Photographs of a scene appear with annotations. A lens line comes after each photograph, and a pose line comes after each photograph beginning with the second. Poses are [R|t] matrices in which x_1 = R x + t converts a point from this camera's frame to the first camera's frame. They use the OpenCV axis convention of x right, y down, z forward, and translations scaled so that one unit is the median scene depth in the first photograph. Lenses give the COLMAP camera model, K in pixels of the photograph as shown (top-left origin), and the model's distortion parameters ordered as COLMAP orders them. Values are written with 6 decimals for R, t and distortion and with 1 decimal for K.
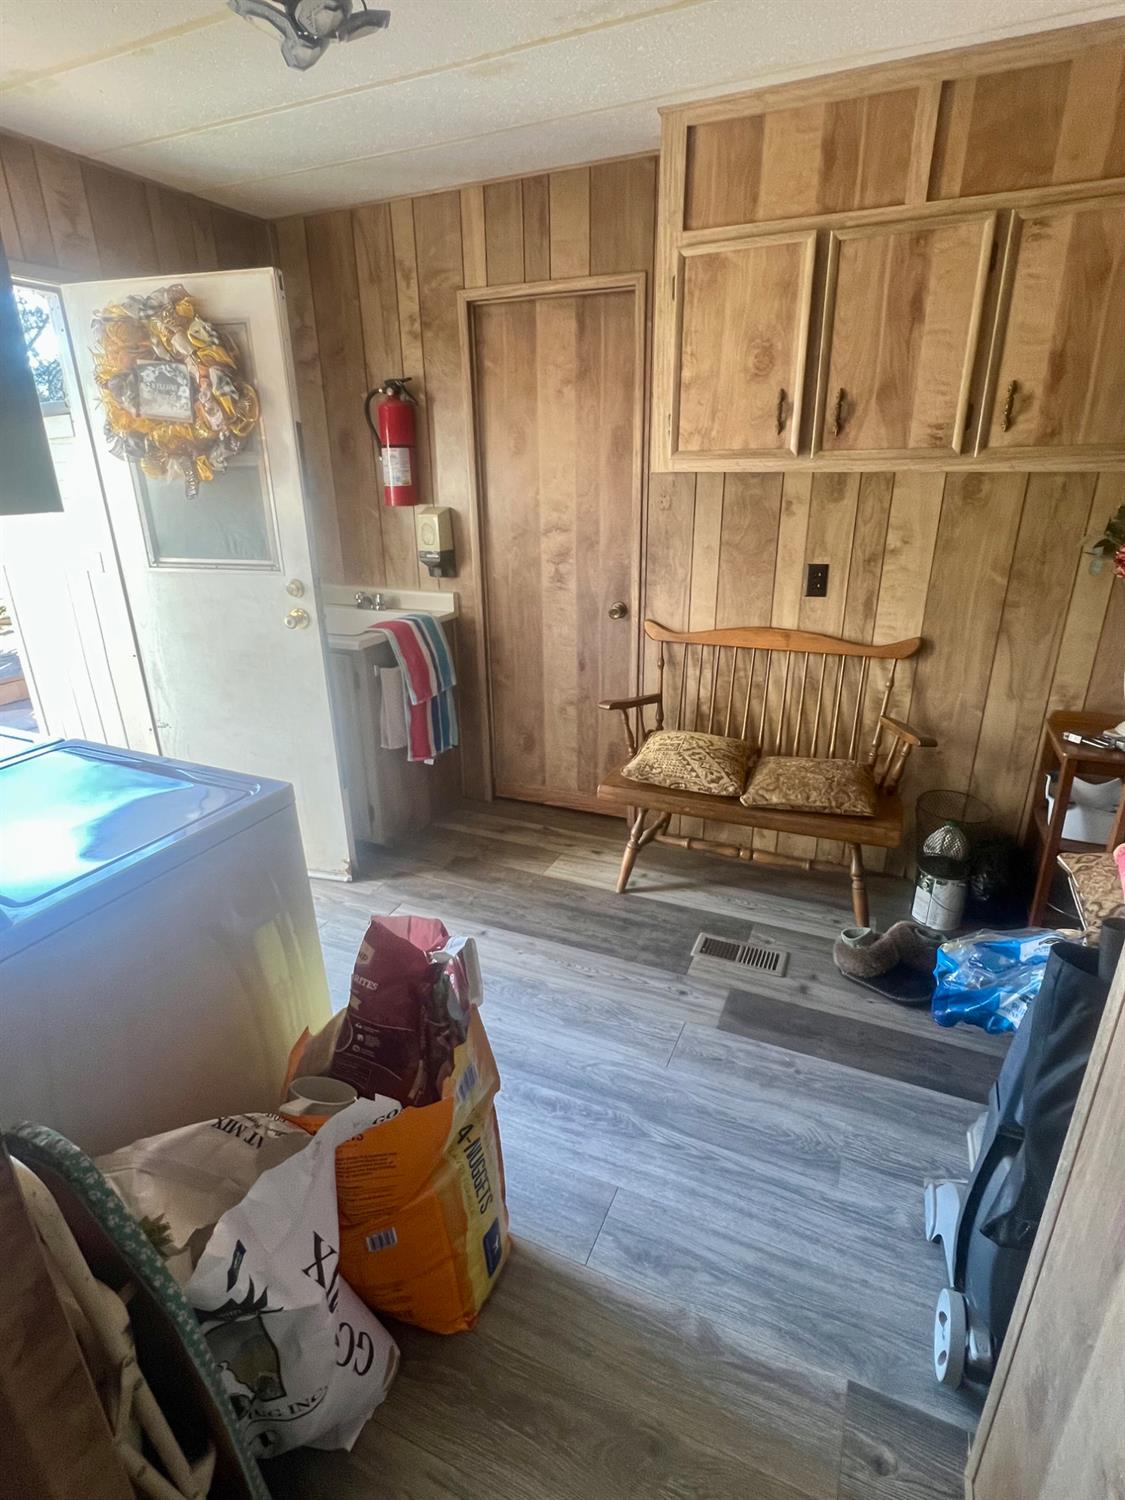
lens RADIAL K [[737.9, 0, 555.8], [0, 737.9, 739.2], [0, 0, 1]] dist [-0.001119, 0.000703]
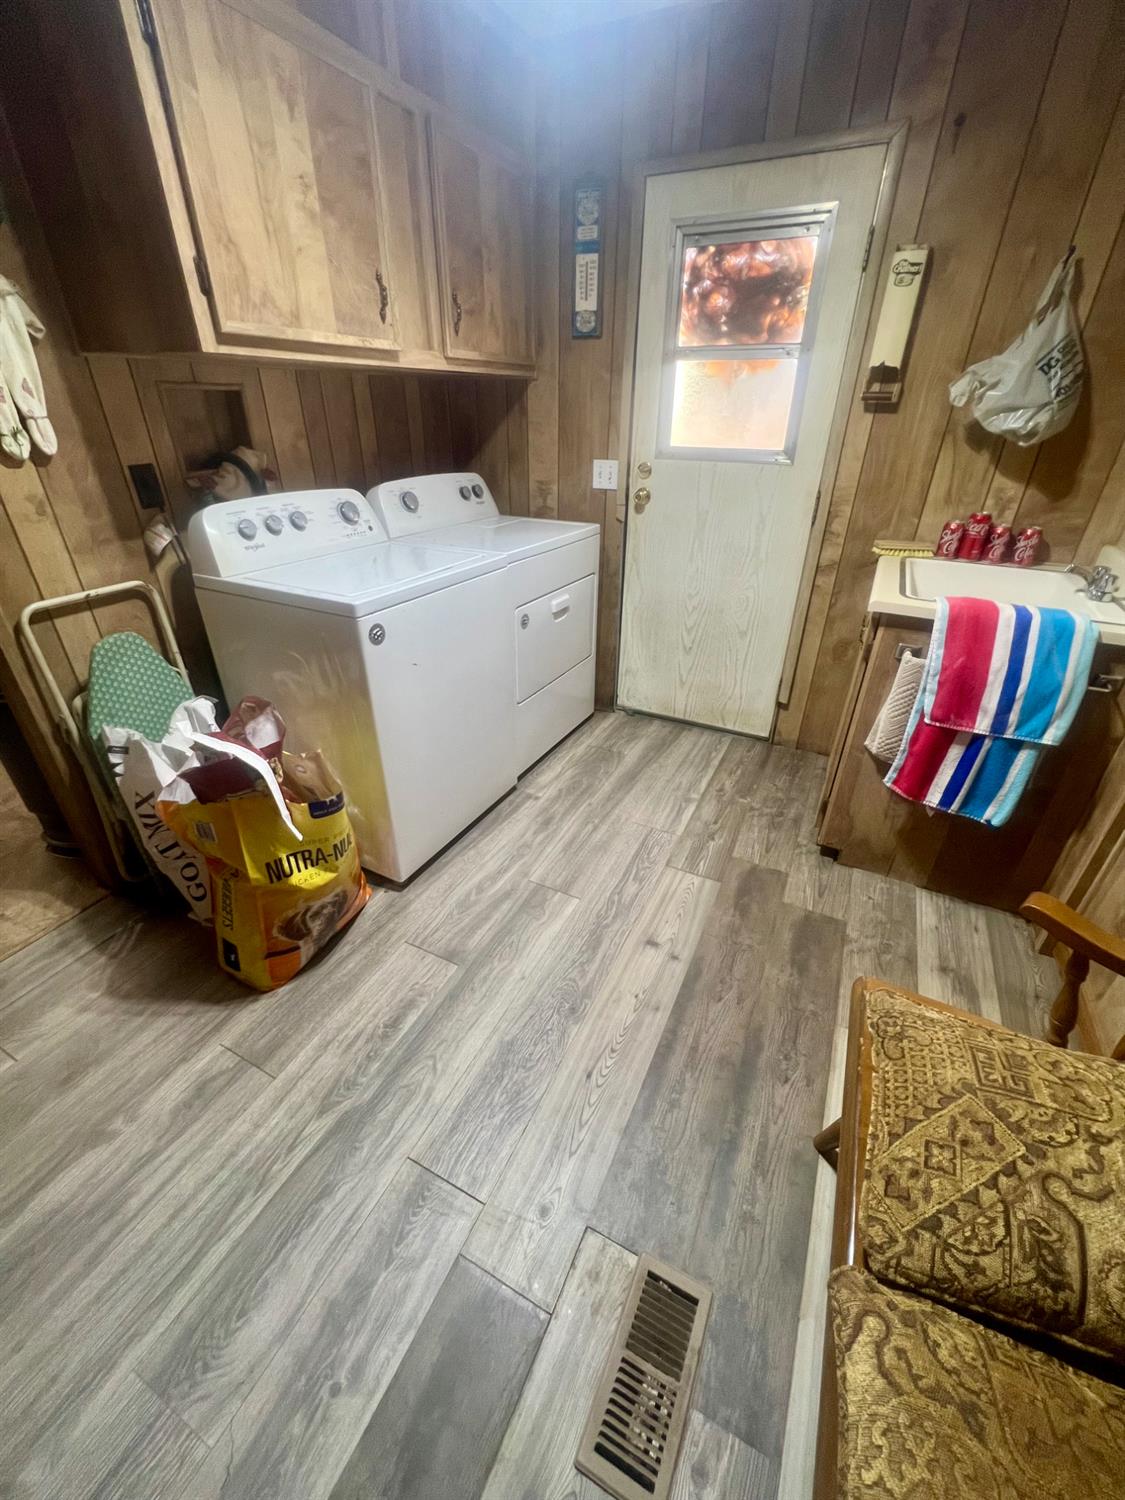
lens RADIAL K [[608.1, 0, 574.0], [0, 608.1, 742.6], [0, 0, 1]] dist [-0.002595, 0.000961]
pose [[-0.020958, 0.509072, -0.860469, 0.462122], [-0.361914, 0.798425, 0.481181, -0.271554], [0.931976, 0.321500, 0.167507, 0.889275]]
